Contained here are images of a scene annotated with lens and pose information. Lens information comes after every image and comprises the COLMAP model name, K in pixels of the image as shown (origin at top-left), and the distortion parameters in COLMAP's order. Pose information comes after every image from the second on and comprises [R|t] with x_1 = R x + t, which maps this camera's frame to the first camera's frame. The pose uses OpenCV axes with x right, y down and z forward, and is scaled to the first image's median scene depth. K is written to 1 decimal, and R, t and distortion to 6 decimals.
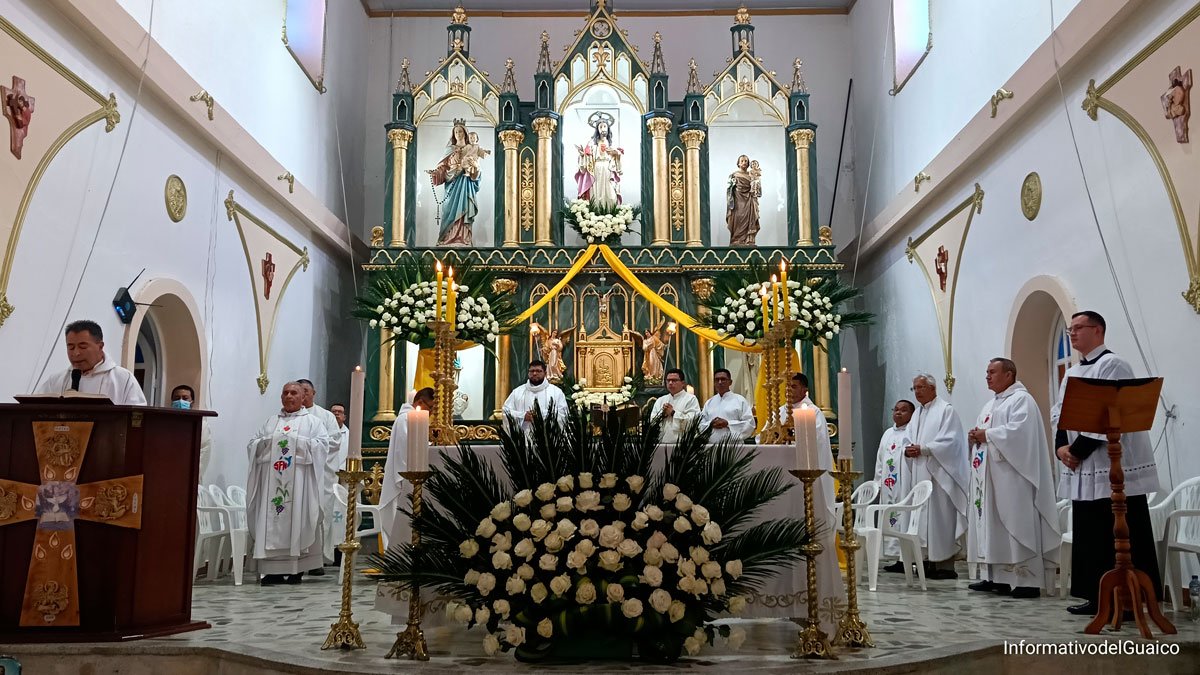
lens RADIAL K [[983.3, 0, 611.1], [0, 983.3, 332.5], [0, 0, 1]] dist [0.159948, -0.403254]
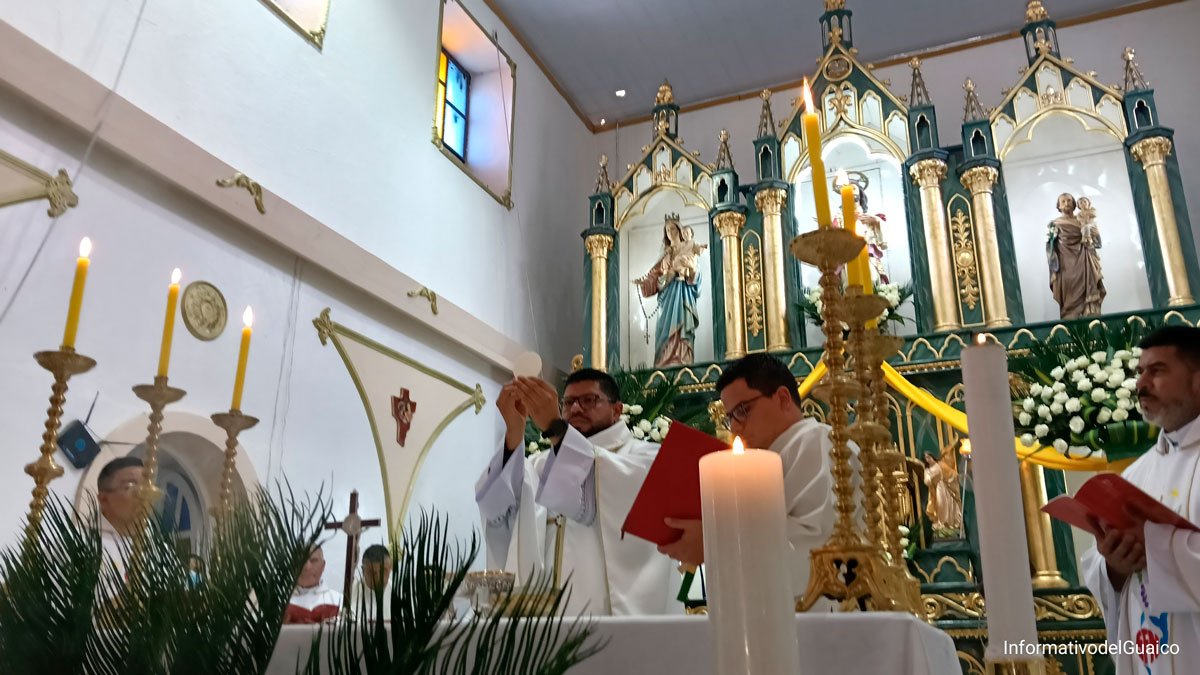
lens RADIAL K [[1004.5, 0, 600.0], [0, 1004.5, 337.5], [0, 0, 1]] dist [0.074470, -0.205196]
pose [[0.916495, -0.122909, -0.380696, 0.097833], [0.053615, 0.980786, -0.187577, 0.034735], [0.396436, 0.151502, 0.905475, 0.267796]]
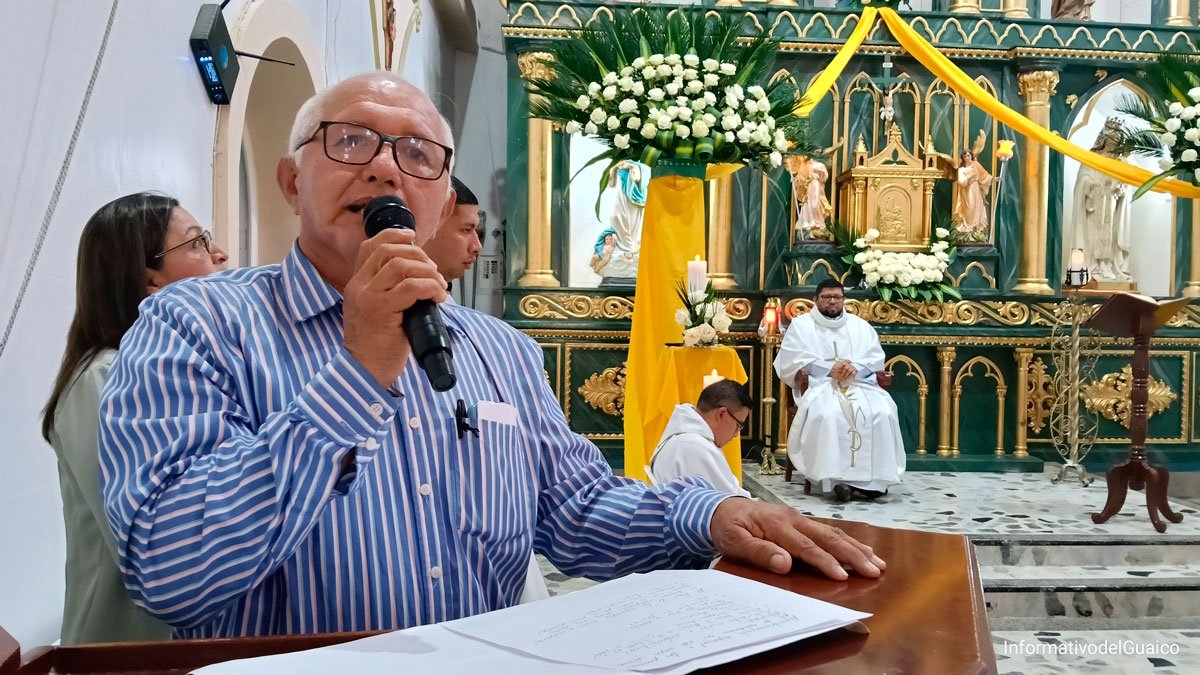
lens RADIAL K [[979.3, 0, 600.0], [0, 979.3, 337.5], [0, 0, 1]] dist [0.067417, -0.167153]
pose [[0.998364, 0.020753, 0.053271, -0.213109], [-0.030547, 0.981266, 0.190219, 0.001103], [-0.048325, -0.191535, 0.980295, 0.362592]]
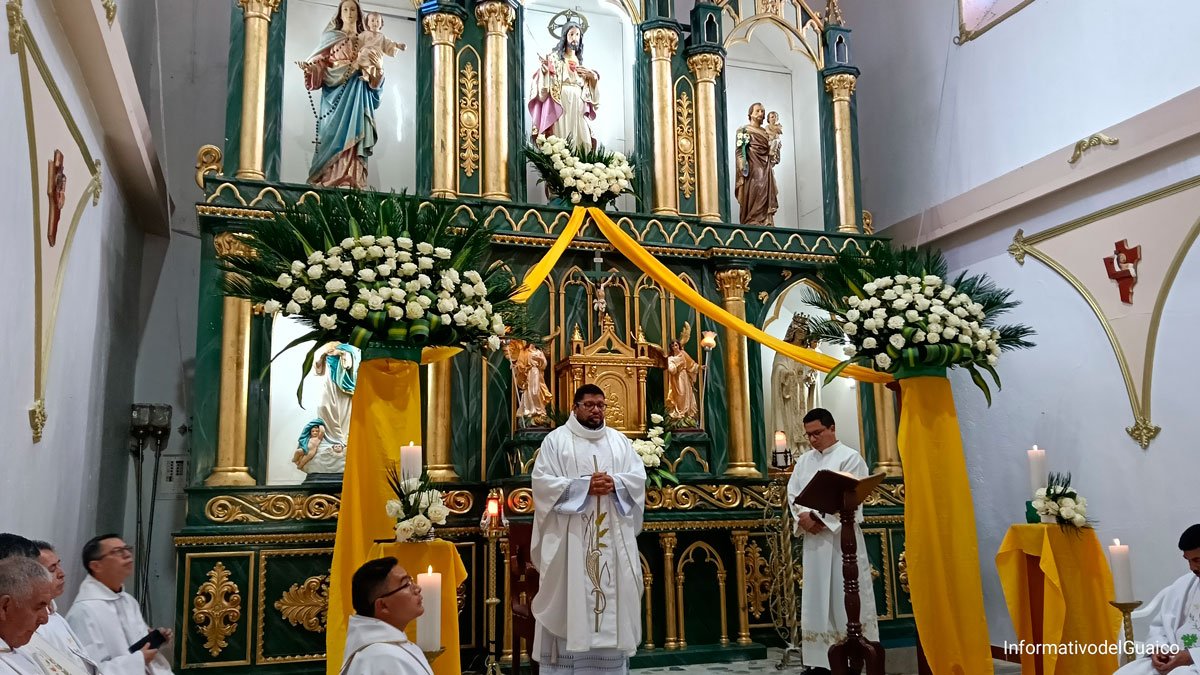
lens RADIAL K [[983.3, 0, 611.1], [0, 983.3, 332.5], [0, 0, 1]] dist [0.159948, -0.403254]
pose [[0.942930, 0.043658, 0.330118, -0.206709], [-0.036879, 0.998961, -0.026771, 0.009867], [-0.330944, 0.013069, 0.943560, 0.381547]]
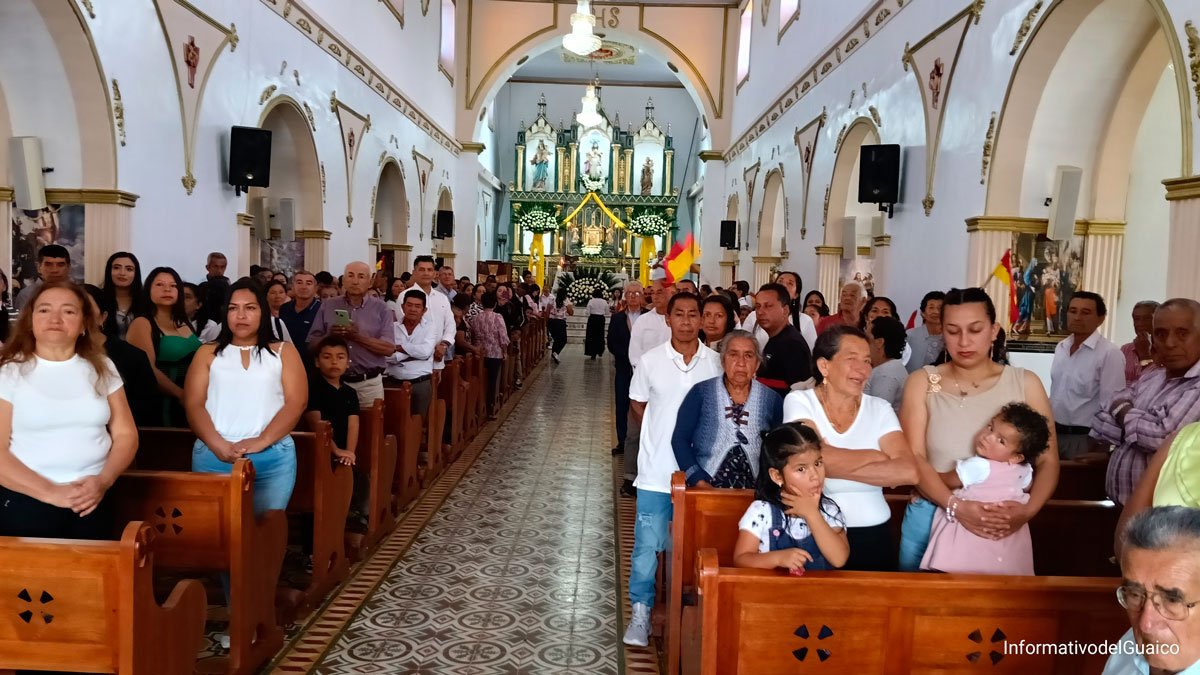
lens RADIAL K [[997.0, 0, 602.1], [0, 997.0, 355.1], [0, 0, 1]] dist [0.101952, -0.210918]
pose [[0.999331, 0.036490, 0.002478, 0.024625], [-0.036074, 0.972245, 0.231169, -0.294594], [0.006026, -0.231104, 0.972910, -1.829713]]
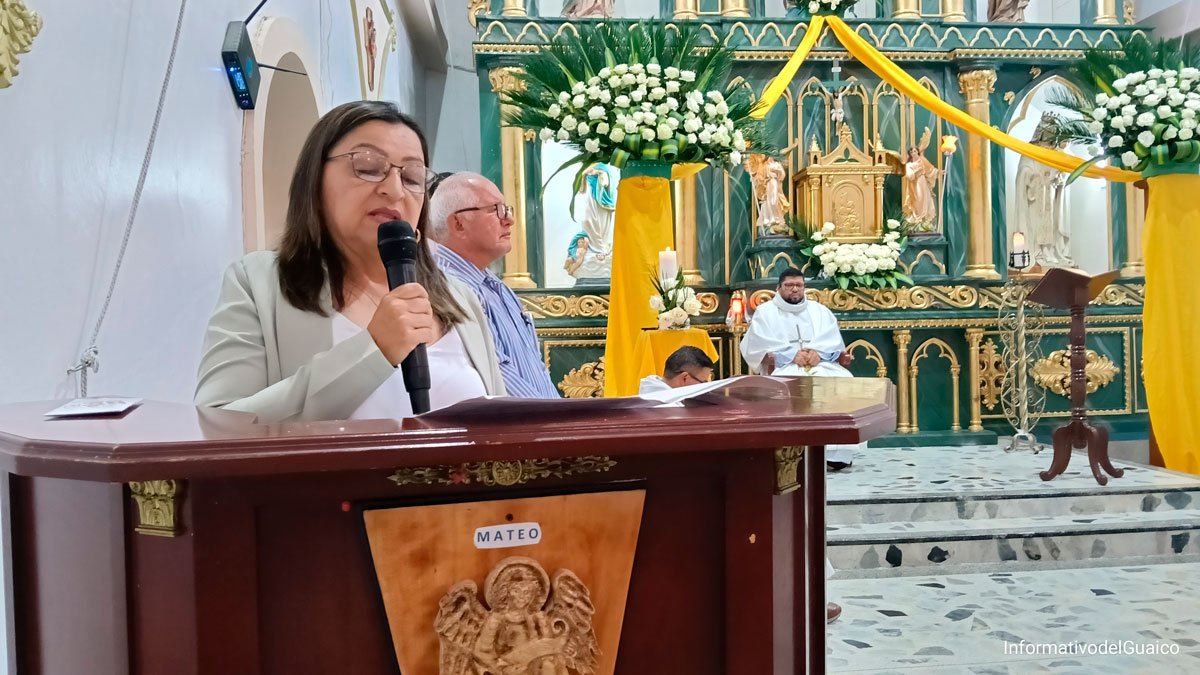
lens RADIAL K [[975.7, 0, 598.3], [0, 975.7, 336.0], [0, 0, 1]] dist [0.097425, -0.241874]
pose [[0.996302, -0.016175, 0.084380, -0.220421], [0.001580, 0.985401, 0.170242, 0.008660], [-0.085902, -0.169480, 0.981783, 0.330652]]
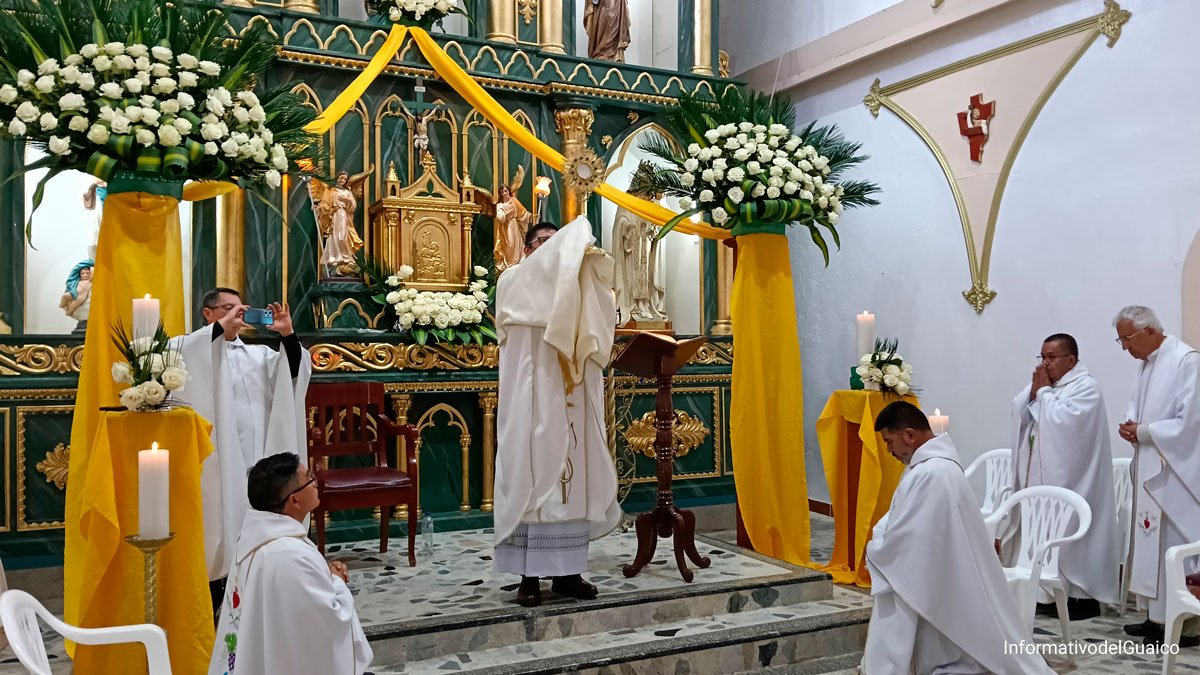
lens RADIAL K [[983.0, 0, 606.3], [0, 983.0, 335.2], [0, 0, 1]] dist [0.106197, -0.224751]
pose [[0.895822, 0.008452, 0.444333, -0.161859], [-0.071233, 0.989623, 0.124789, 0.007113], [-0.438667, -0.143440, 0.887128, 0.415048]]
